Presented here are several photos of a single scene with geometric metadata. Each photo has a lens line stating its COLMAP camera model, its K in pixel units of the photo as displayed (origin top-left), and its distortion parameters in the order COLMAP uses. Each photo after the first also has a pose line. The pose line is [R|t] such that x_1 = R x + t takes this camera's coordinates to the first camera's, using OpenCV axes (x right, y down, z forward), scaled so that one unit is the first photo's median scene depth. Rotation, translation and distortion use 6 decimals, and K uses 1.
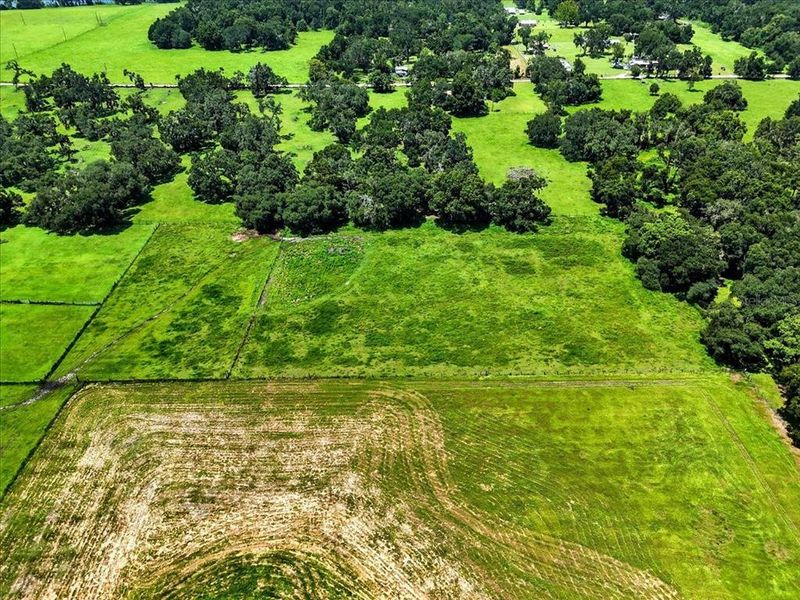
lens RADIAL K [[592.0, 0, 400.0], [0, 592.0, 300.0], [0, 0, 1]] dist [0.067555, -0.063539]
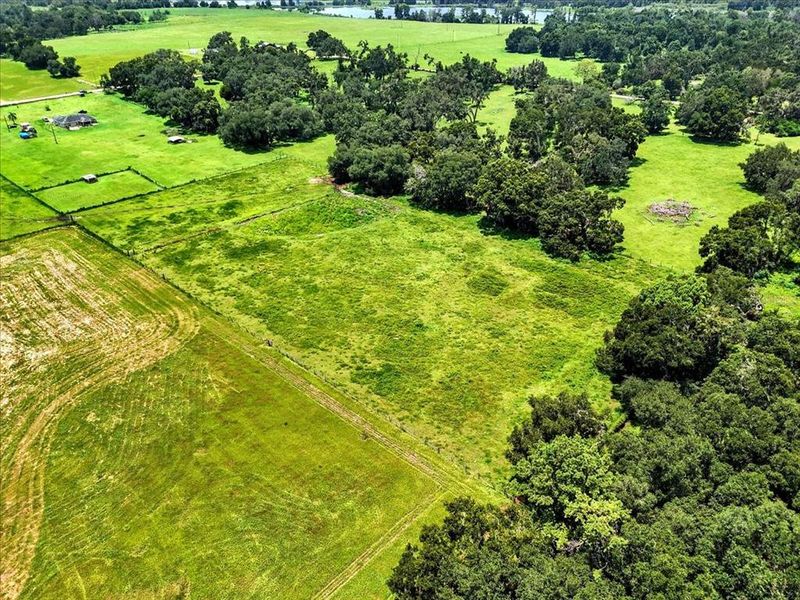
lens RADIAL K [[592.0, 0, 400.0], [0, 592.0, 300.0], [0, 0, 1]] dist [0.067555, -0.063539]
pose [[0.718377, 0.343561, -0.604898, 0.826700], [-0.383867, 0.920941, 0.067181, -0.061848], [0.580156, 0.183939, 0.793464, 0.483066]]
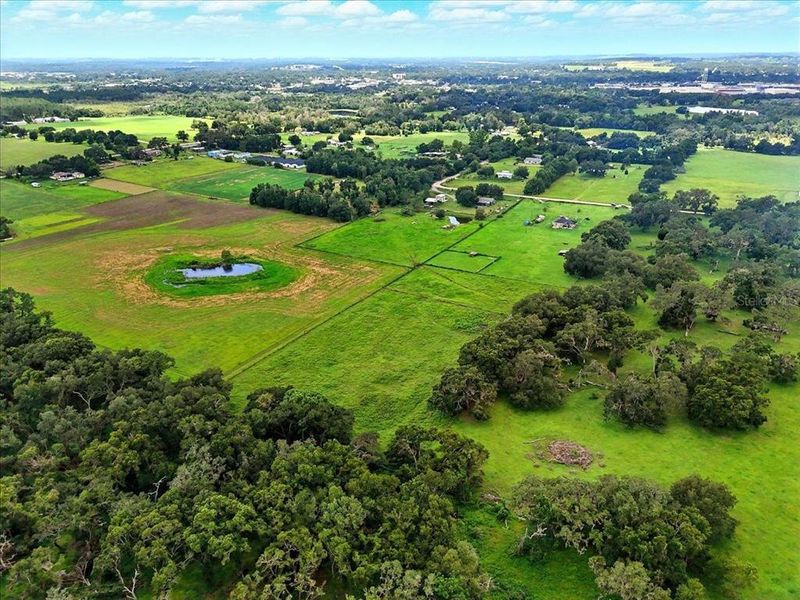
lens RADIAL K [[592.0, 0, 400.0], [0, 592.0, 300.0], [0, 0, 1]] dist [0.067555, -0.063539]
pose [[-0.505569, 0.341964, -0.792124, 1.499769], [-0.465925, 0.664509, 0.584245, -1.209510], [0.726164, 0.664446, -0.176625, 1.592886]]
